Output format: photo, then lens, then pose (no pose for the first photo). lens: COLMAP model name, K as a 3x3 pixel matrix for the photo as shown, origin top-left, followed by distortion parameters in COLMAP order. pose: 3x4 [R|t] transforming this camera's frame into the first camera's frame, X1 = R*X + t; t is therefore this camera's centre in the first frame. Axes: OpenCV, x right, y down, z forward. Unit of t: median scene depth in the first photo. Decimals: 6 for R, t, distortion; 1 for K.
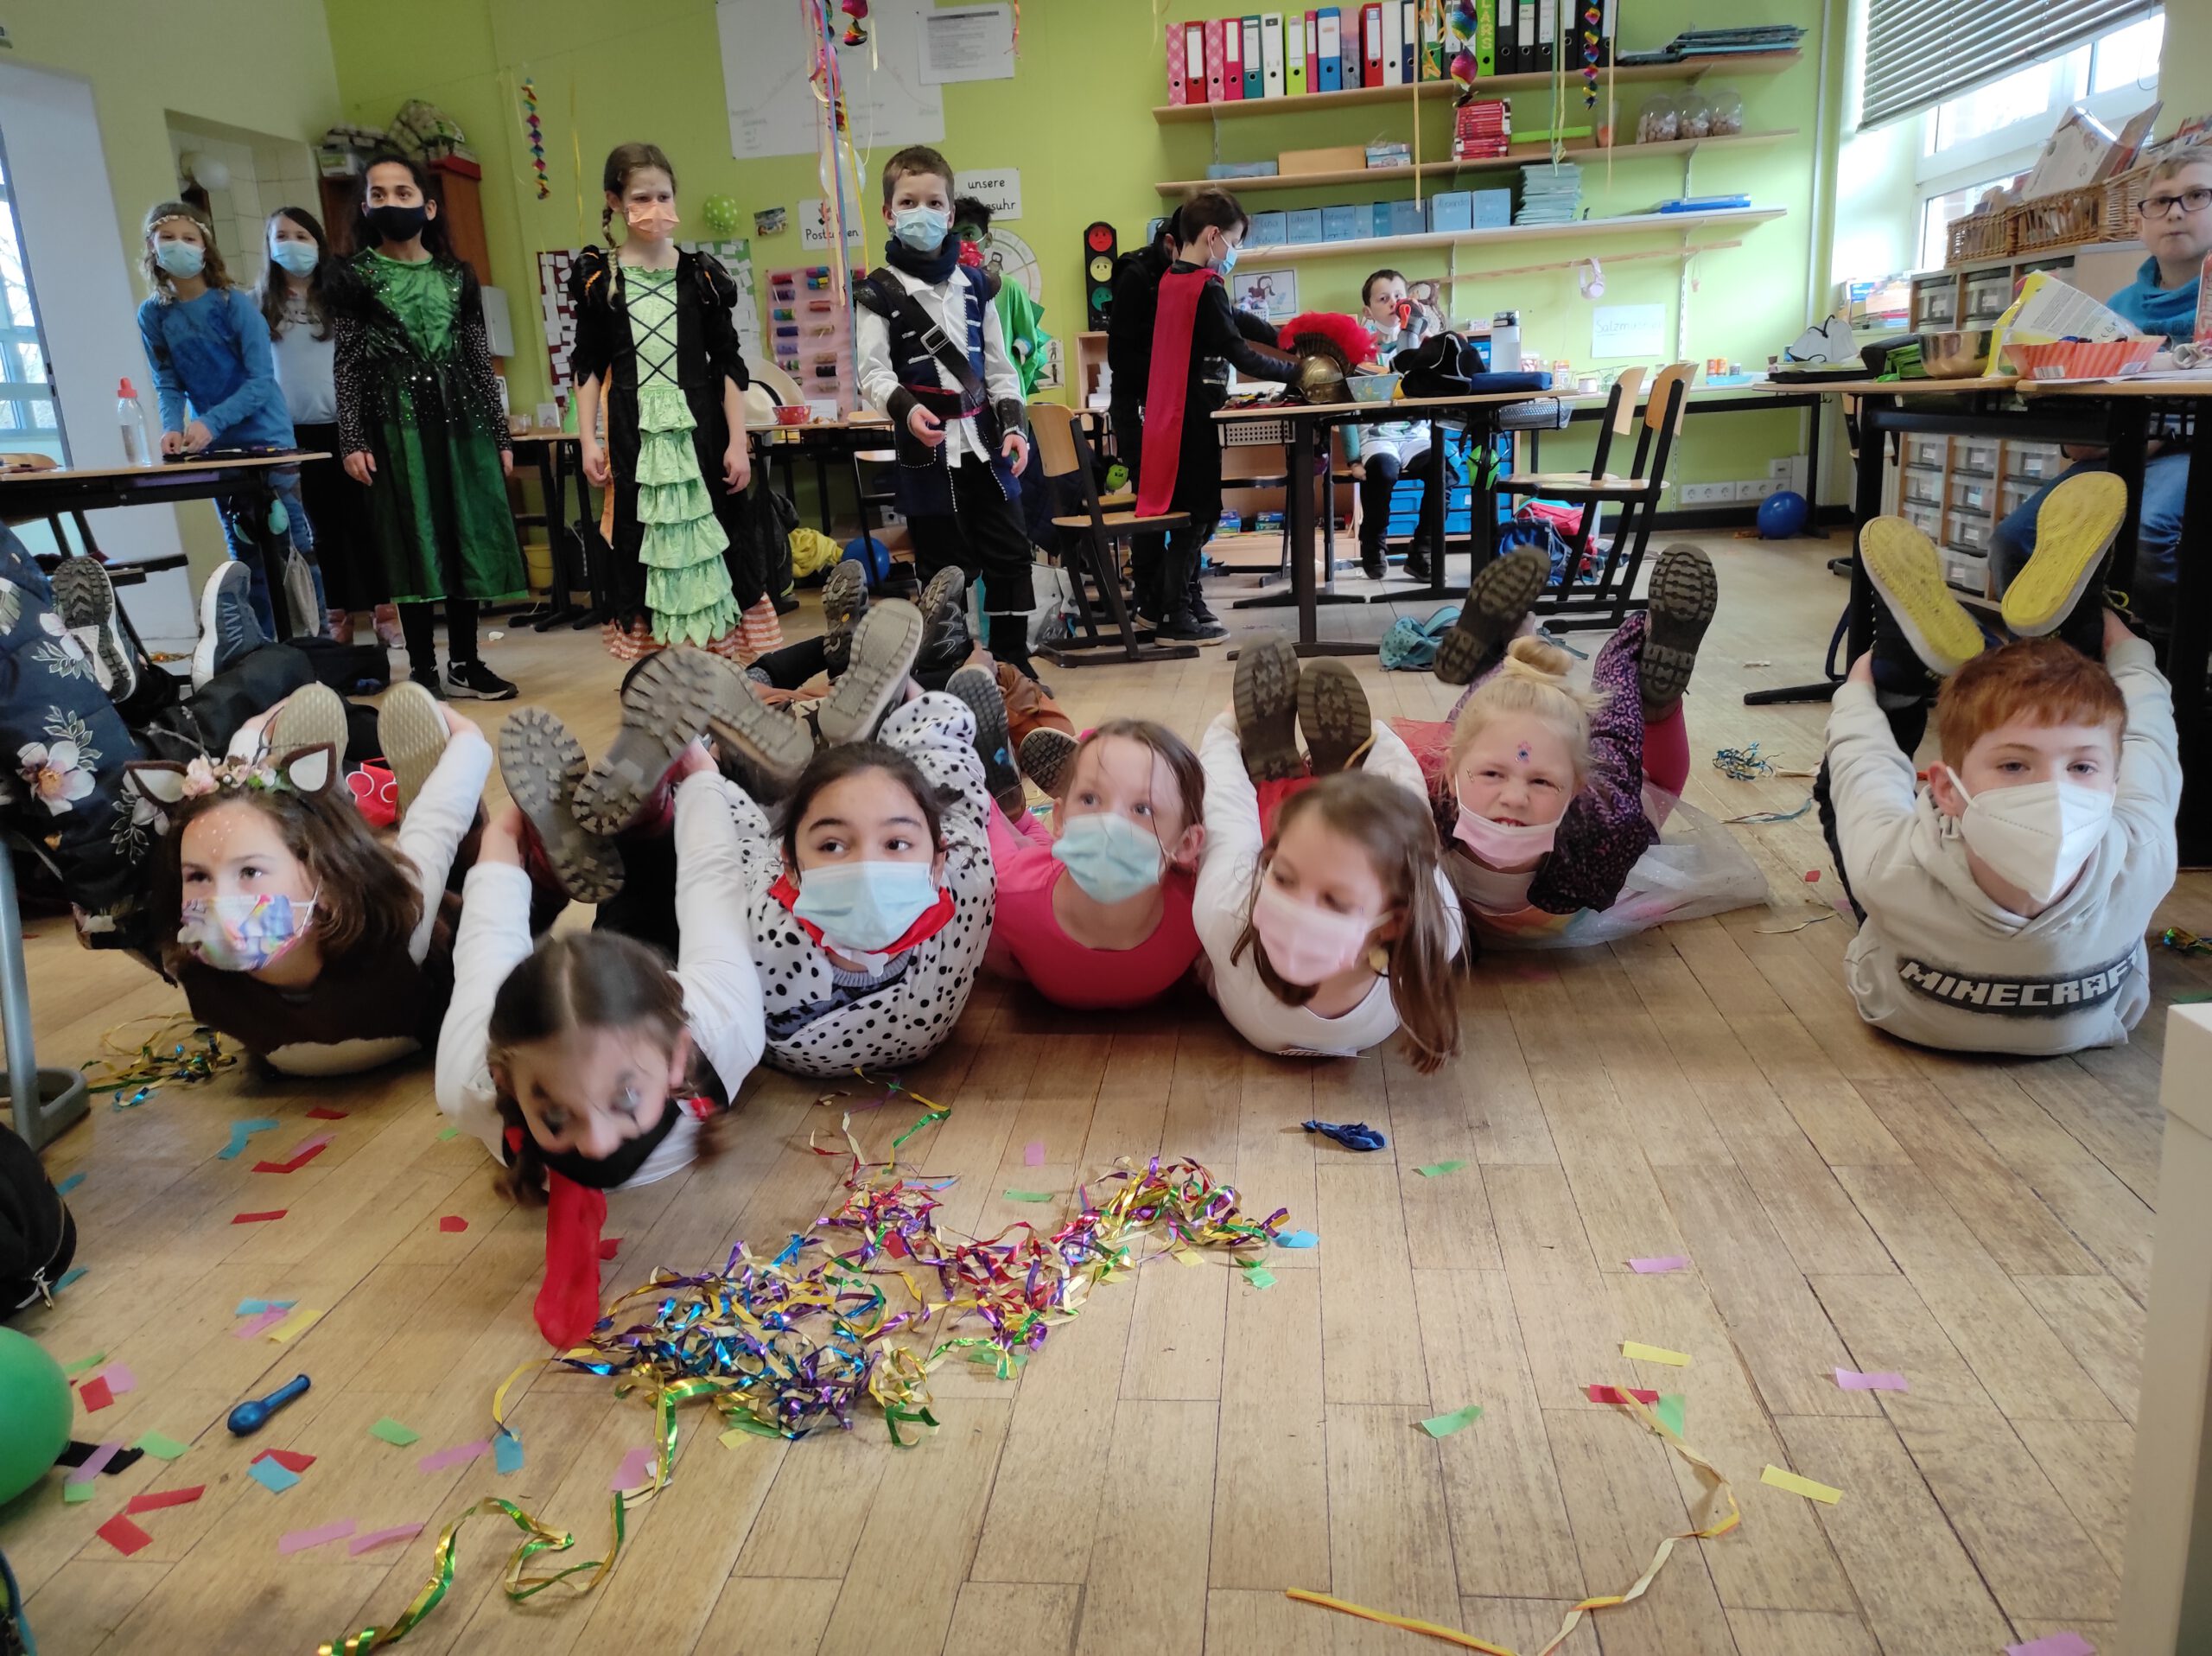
lens RADIAL K [[1618.0, 0, 1087.6], [0, 1618.0, 841.6], [0, 0, 1]] dist [0.053381, -0.038179]
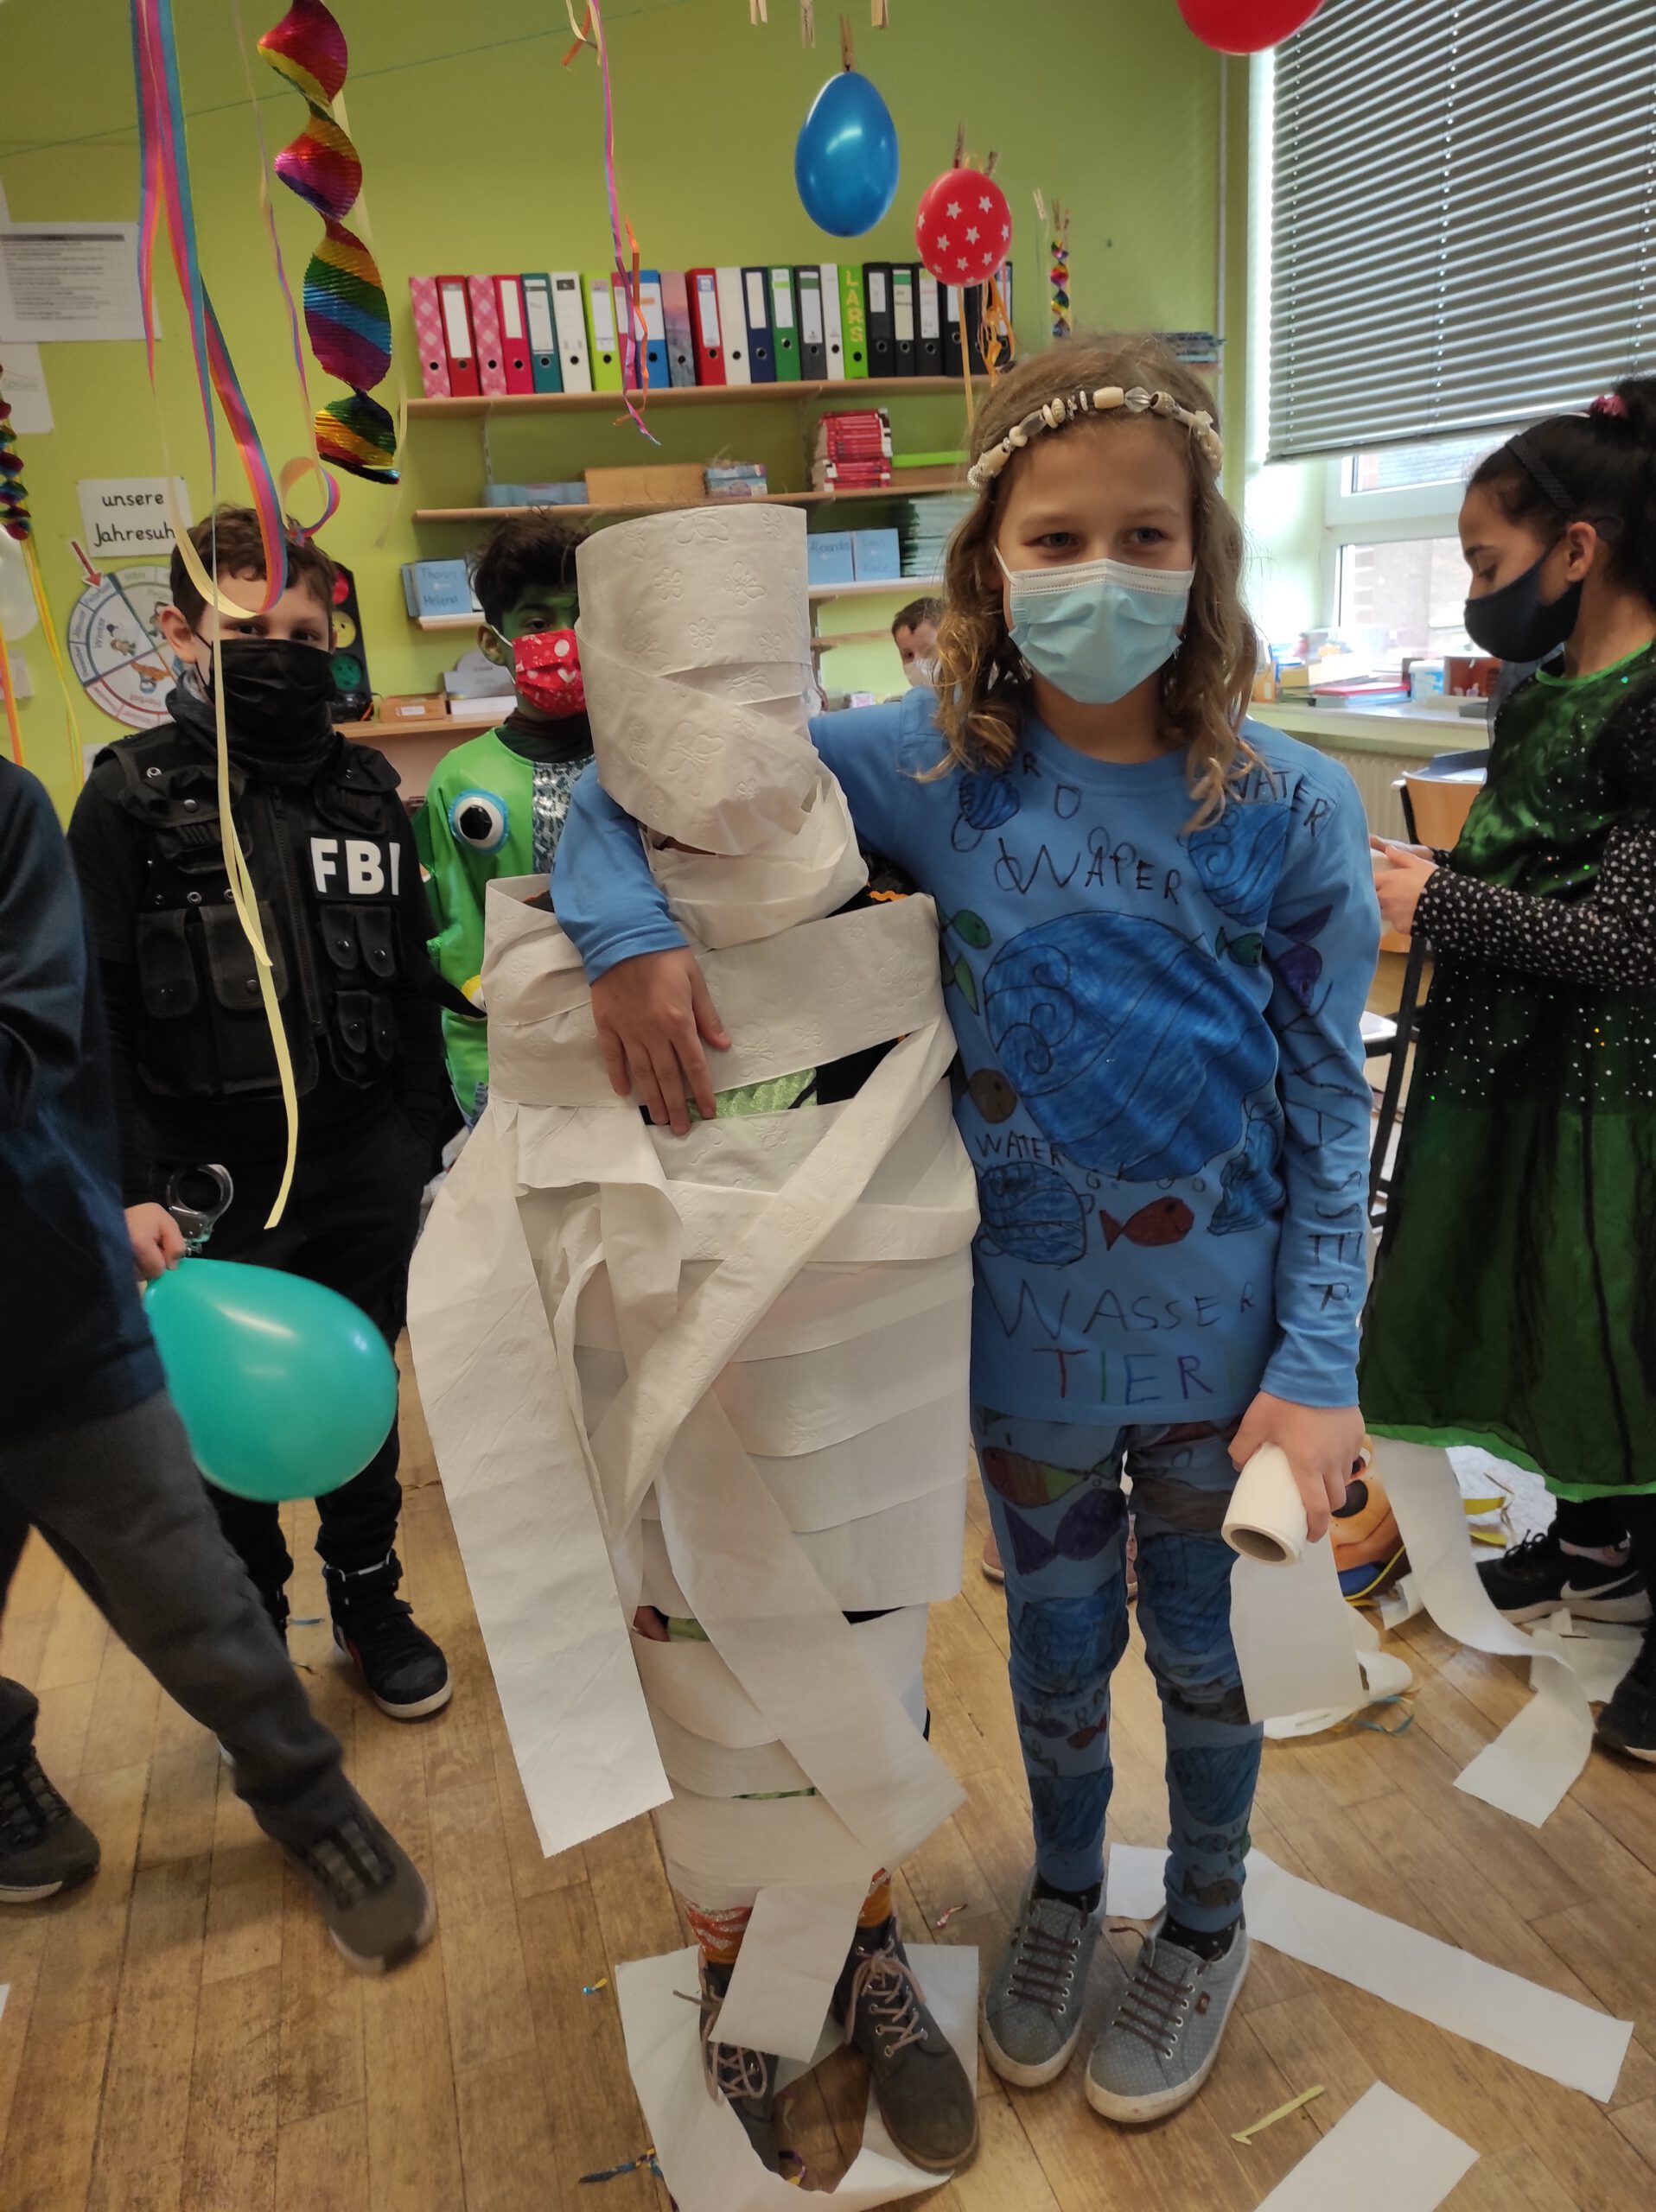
lens RADIAL K [[1618.0, 0, 814.4], [0, 1618.0, 1120.0], [0, 0, 1]] dist [0.053381, -0.038179]
pose [[0.917742, -0.131848, 0.374655, -0.097308], [0.122757, 0.991268, 0.048143, -0.167009], [-0.377732, 0.001809, 0.925913, 0.312057]]
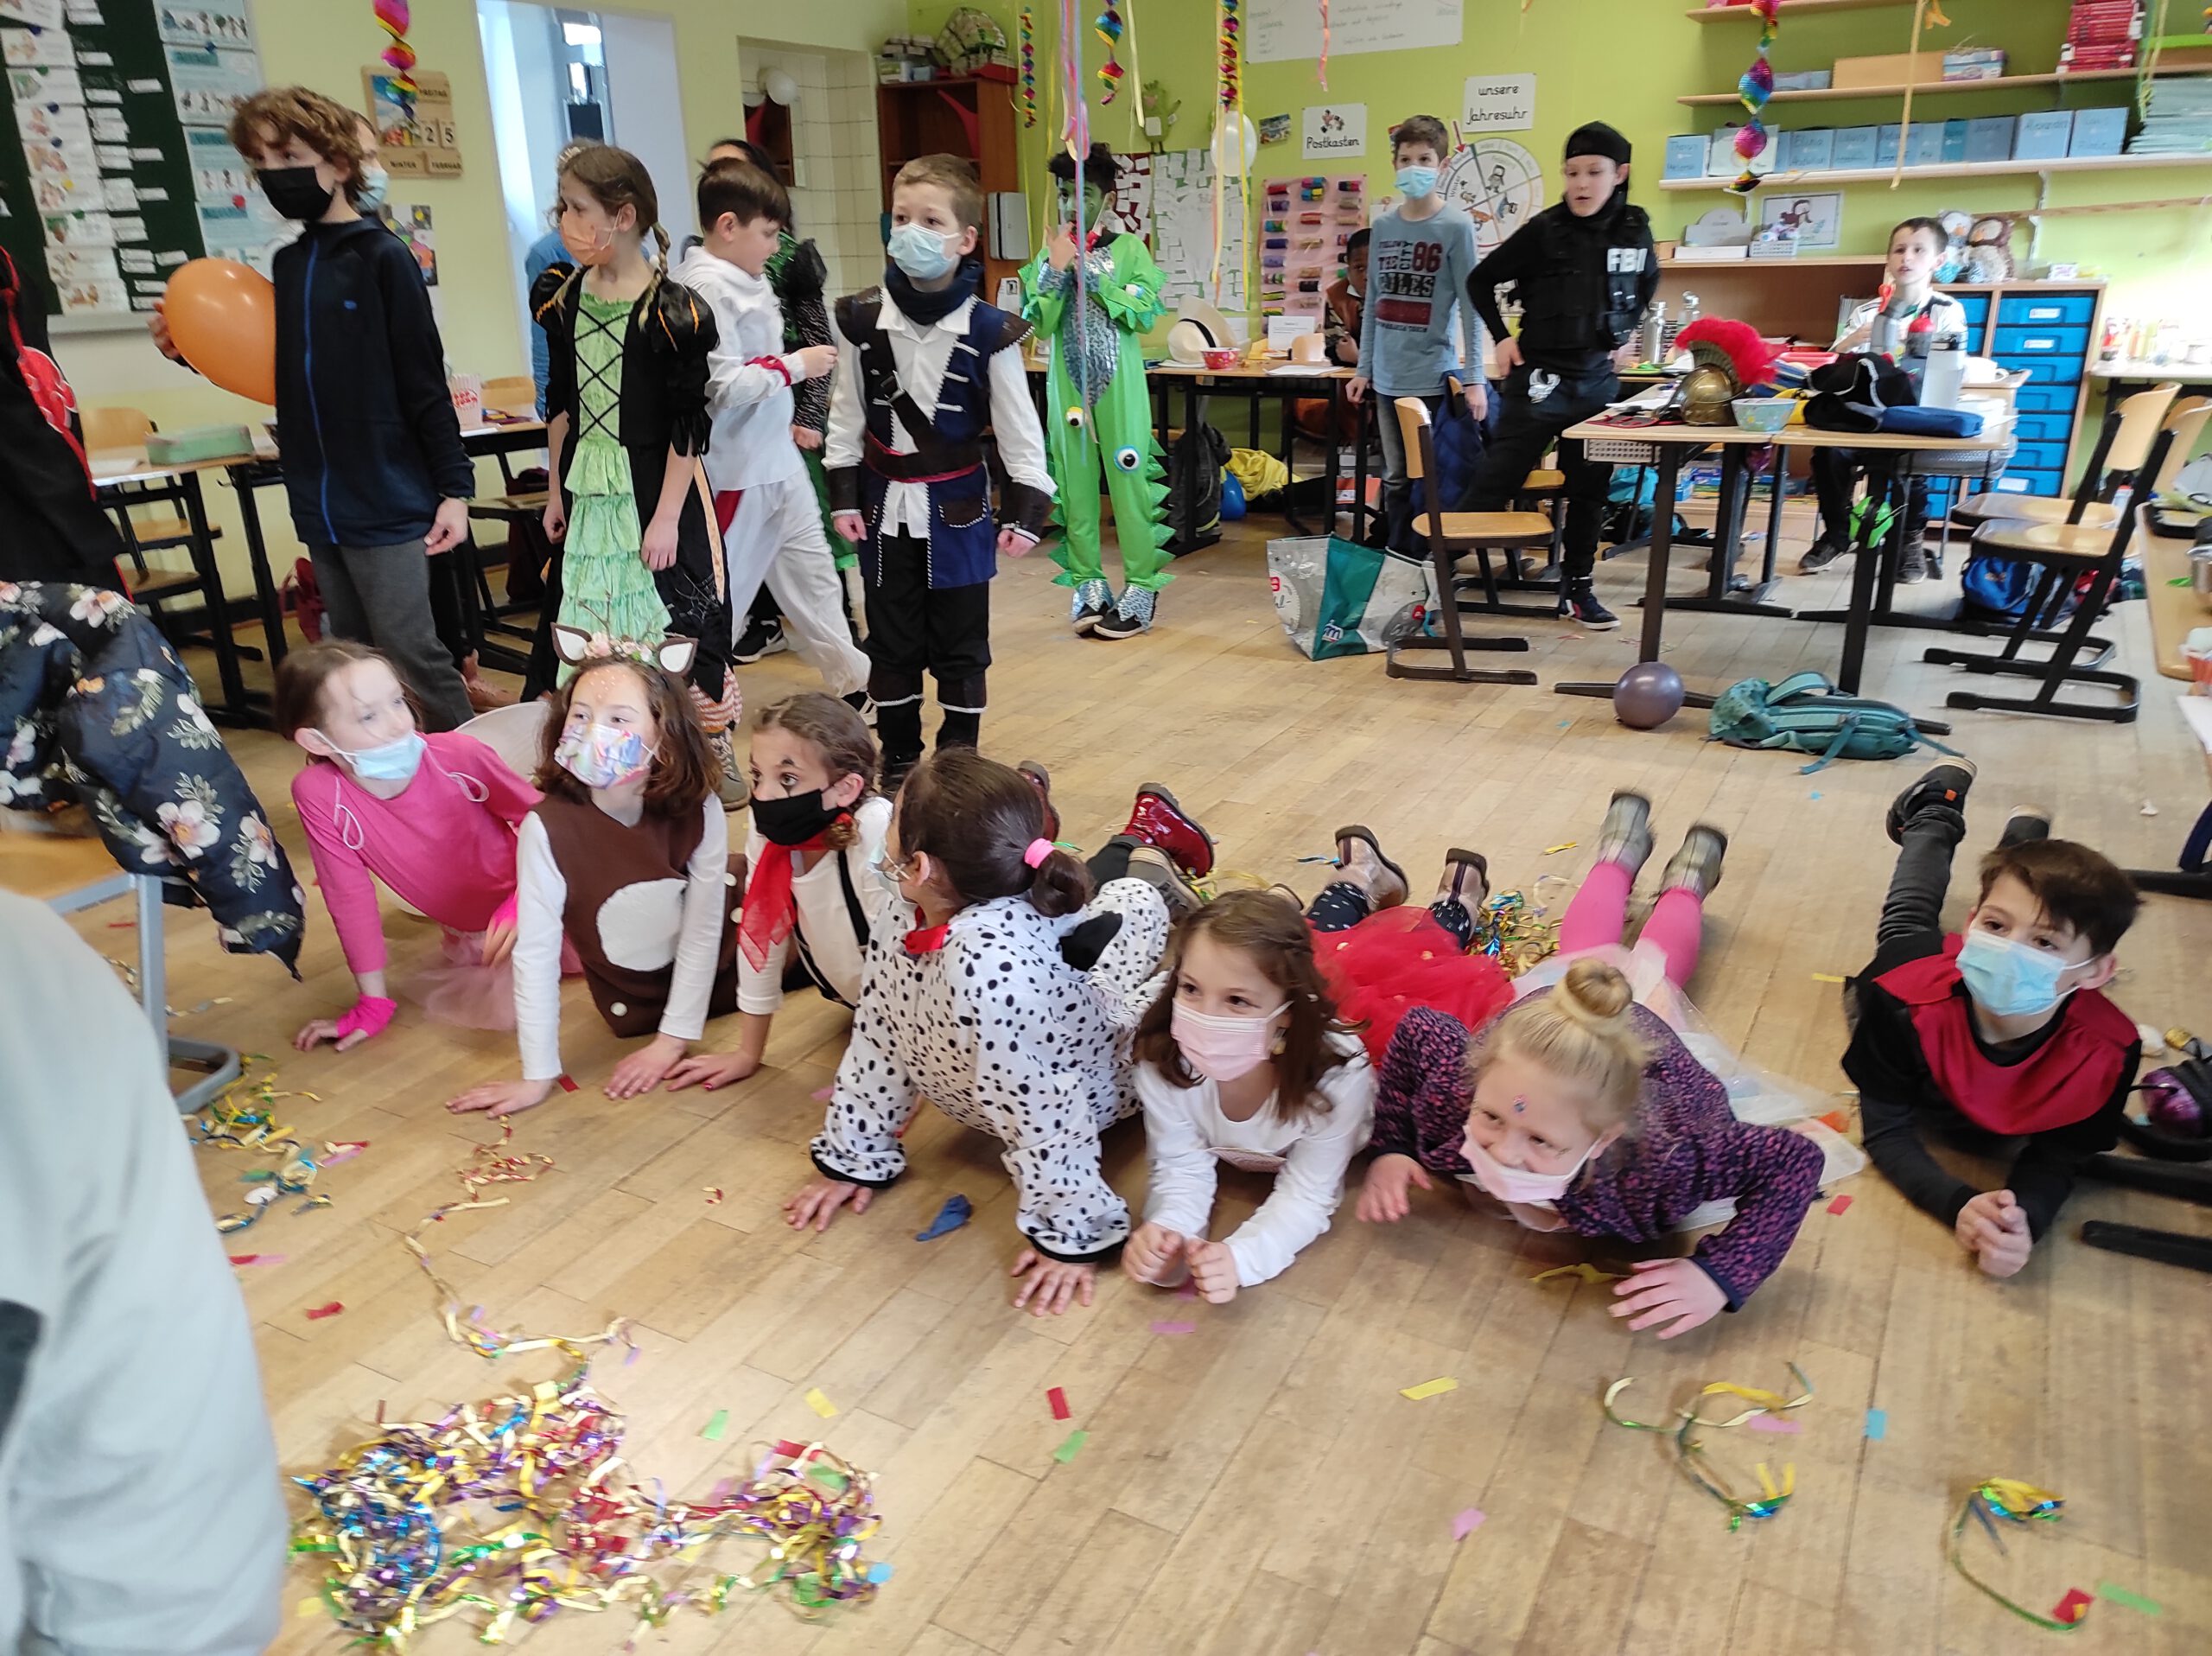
lens RADIAL K [[1618.0, 0, 1085.8], [0, 1618.0, 834.4], [0, 0, 1]] dist [0.053381, -0.038179]
pose [[0.923046, 0.163756, -0.348095, 0.123697], [-0.128306, 0.984111, 0.122732, -0.075880], [0.362663, -0.068625, 0.929390, 0.019603]]
